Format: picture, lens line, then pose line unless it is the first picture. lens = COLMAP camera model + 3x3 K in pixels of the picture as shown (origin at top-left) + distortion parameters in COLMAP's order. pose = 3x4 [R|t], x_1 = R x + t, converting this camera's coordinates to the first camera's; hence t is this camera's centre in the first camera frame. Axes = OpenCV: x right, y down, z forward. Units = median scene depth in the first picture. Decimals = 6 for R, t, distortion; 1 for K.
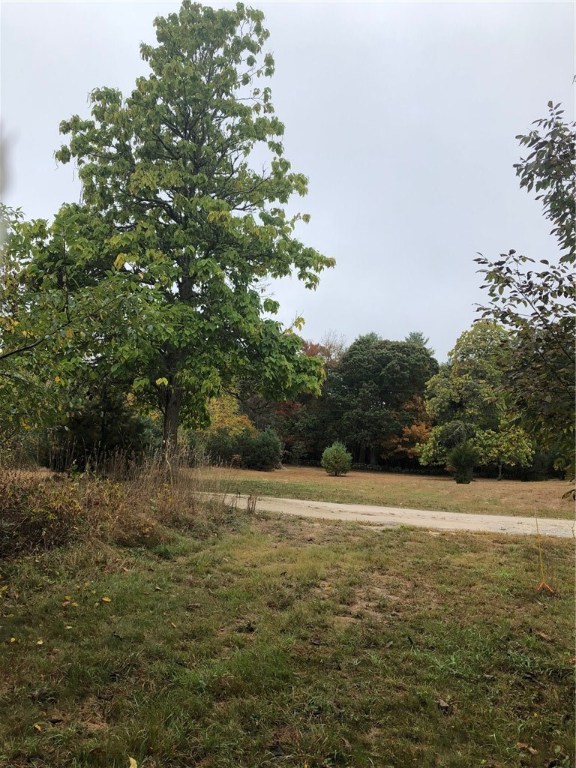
lens RADIAL K [[625.6, 0, 287.3], [0, 625.6, 386.0], [0, 0, 1]] dist [0.007091, 0.000357]
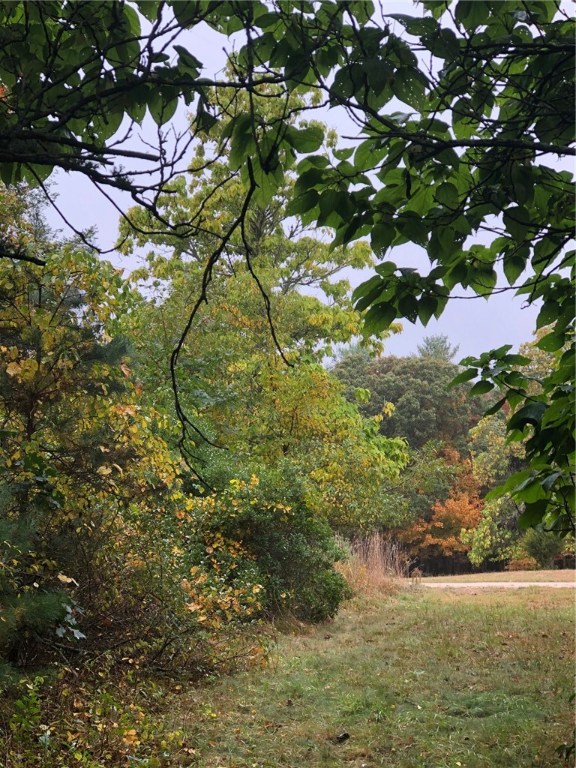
lens RADIAL K [[1318.2, 0, 288.0], [0, 1318.2, 383.3], [0, 0, 1]] dist [0.000495, 0.000000]
pose [[0.991794, -0.066374, 0.109265, -0.078498], [0.070191, 0.997037, -0.031468, -0.018450], [-0.106852, 0.038879, 0.993514, -0.227050]]
